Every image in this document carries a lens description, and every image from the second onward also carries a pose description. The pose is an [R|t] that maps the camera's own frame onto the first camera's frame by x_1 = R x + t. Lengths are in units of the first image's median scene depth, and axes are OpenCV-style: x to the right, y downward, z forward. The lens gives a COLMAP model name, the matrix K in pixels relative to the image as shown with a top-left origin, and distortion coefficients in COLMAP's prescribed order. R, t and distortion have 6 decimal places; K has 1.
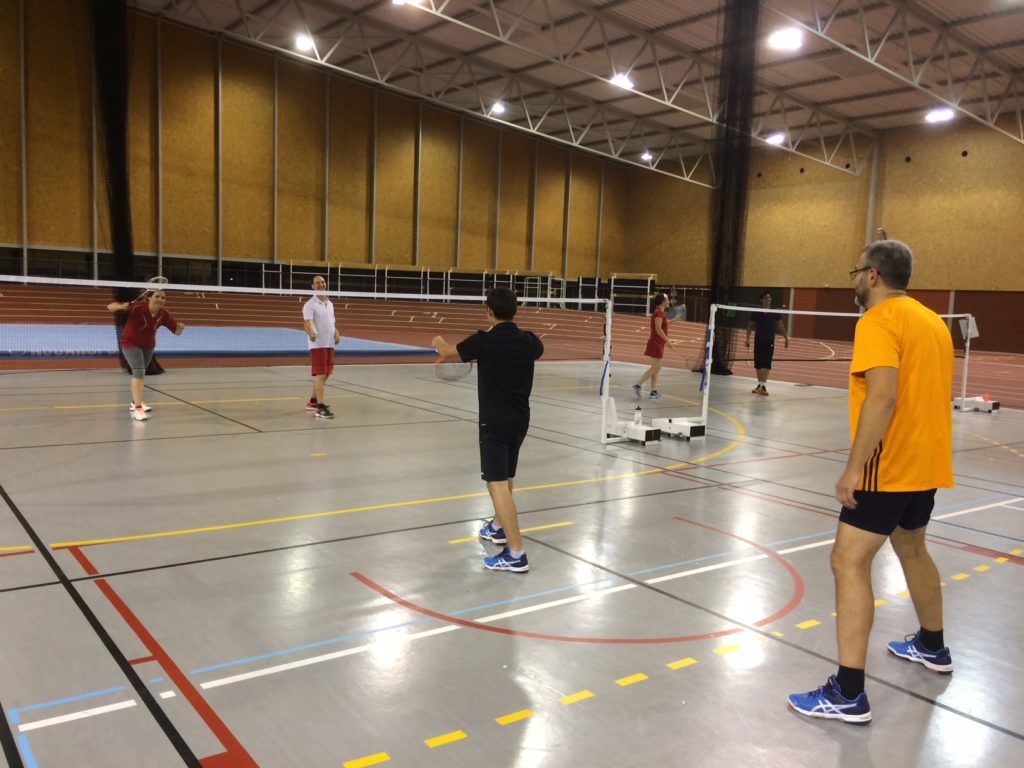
lens RADIAL K [[862.7, 0, 505.9], [0, 862.7, 387.0], [0, 0, 1]] dist [0.079567, -0.104316]
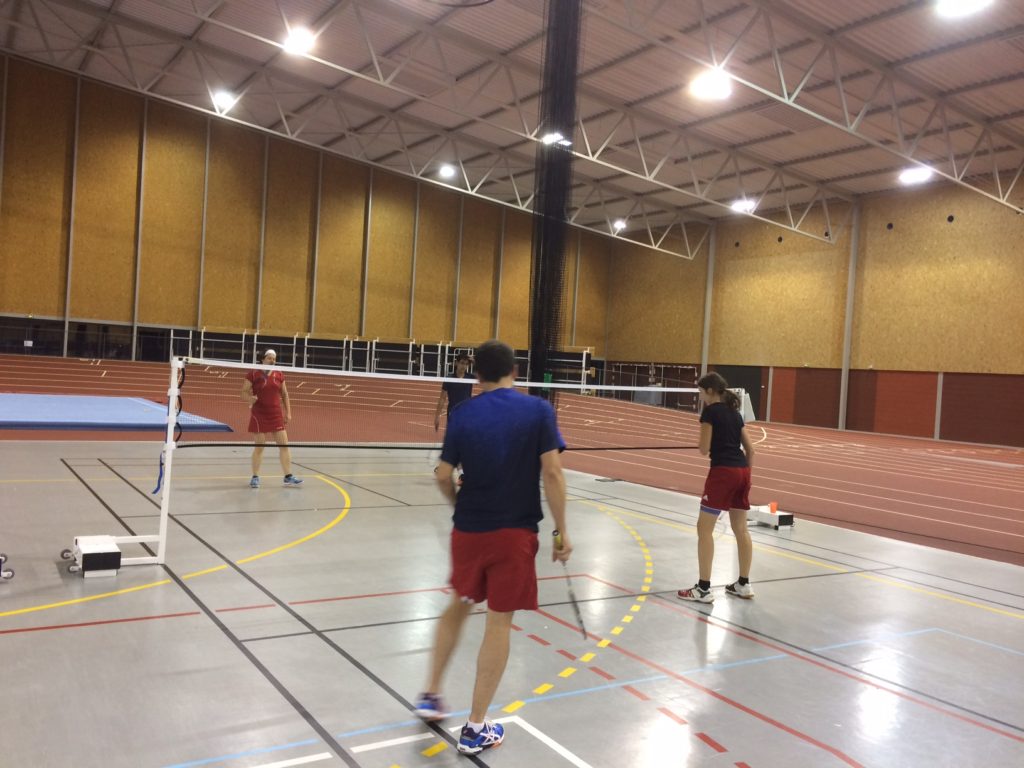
lens RADIAL K [[862.7, 0, 512.8], [0, 862.7, 381.0], [0, 0, 1]] dist [0.079567, -0.104316]
pose [[0.997338, 0.018466, -0.070536, 0.141092], [-0.025351, 0.994863, -0.098007, -0.005579], [0.068364, 0.099534, 0.992683, 0.103946]]
